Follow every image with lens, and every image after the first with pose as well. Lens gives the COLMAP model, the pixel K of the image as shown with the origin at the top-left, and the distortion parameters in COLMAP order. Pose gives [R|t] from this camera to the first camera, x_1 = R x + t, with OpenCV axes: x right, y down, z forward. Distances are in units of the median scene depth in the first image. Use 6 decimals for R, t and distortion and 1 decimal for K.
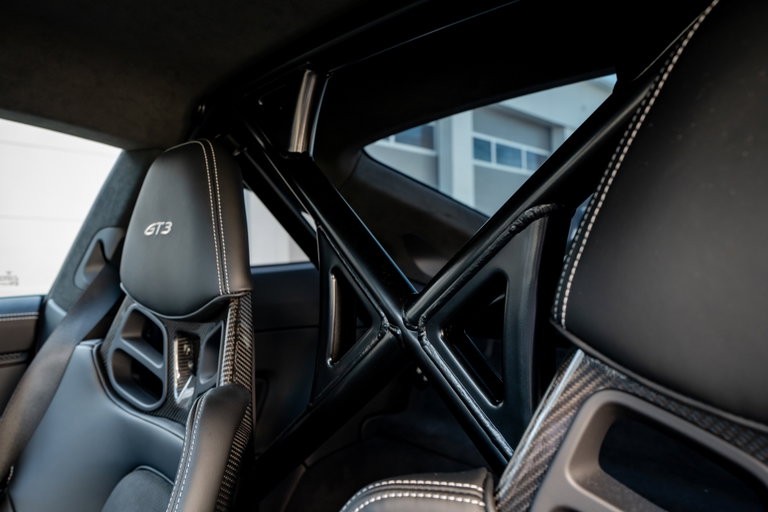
lens RADIAL K [[571.6, 0, 384.0], [0, 571.6, 256.0], [0, 0, 1]] dist [-0.006885, -0.000425]
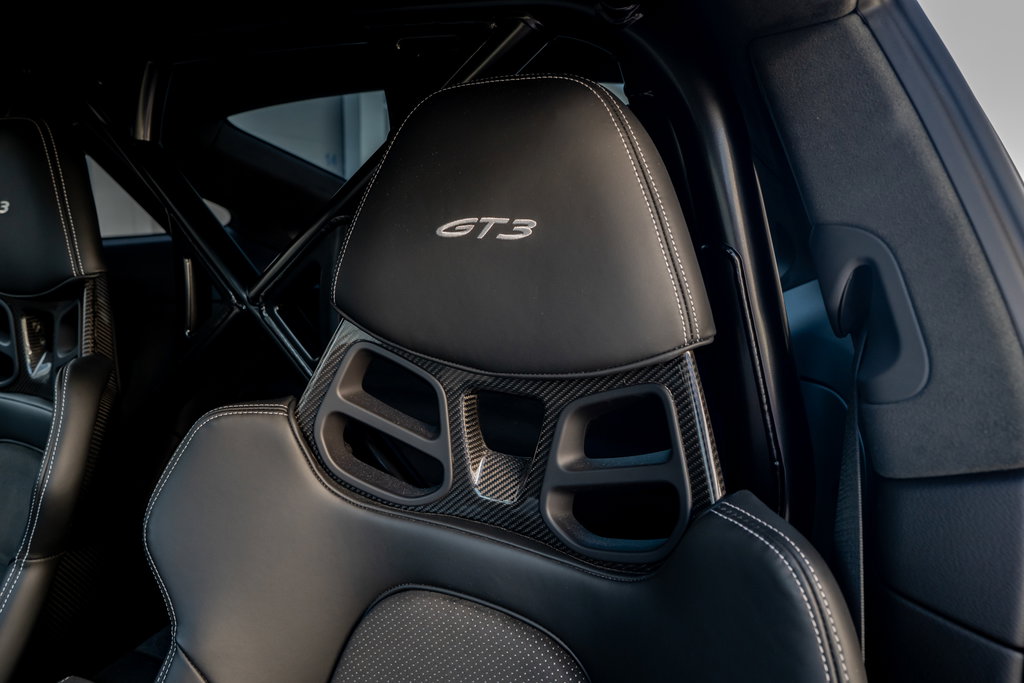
lens RADIAL K [[655.8, 0, 512.0], [0, 655.8, 341.5], [0, 0, 1]] dist [0.001038, 0.003660]
pose [[0.946840, -0.034080, 0.319895, 0.100062], [-0.028141, 0.981787, 0.187889, -0.068161], [-0.320472, -0.186903, 0.928636, -0.456150]]
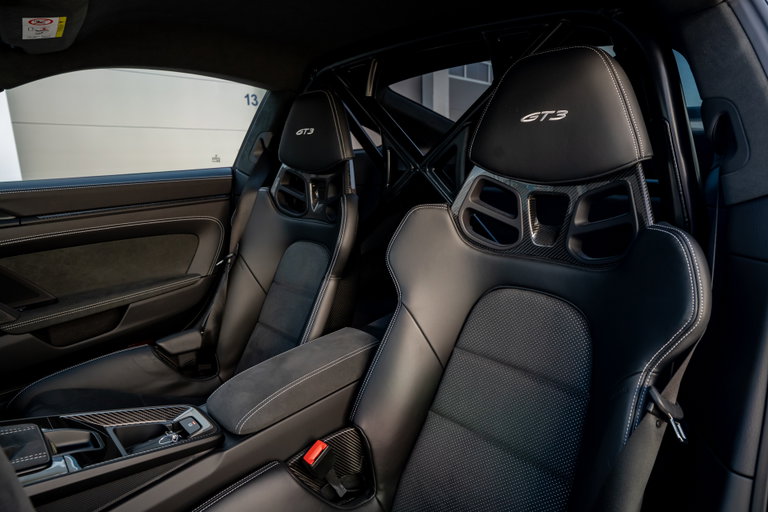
lens RADIAL K [[472.5, 0, 384.0], [0, 472.5, 256.0], [0, 0, 1]] dist [-0.045879, 0.067783]
pose [[0.999426, -0.020233, 0.027155, -0.167186], [0.014035, 0.977260, 0.211579, 0.047677], [-0.030819, -0.211077, 0.976984, -1.044293]]
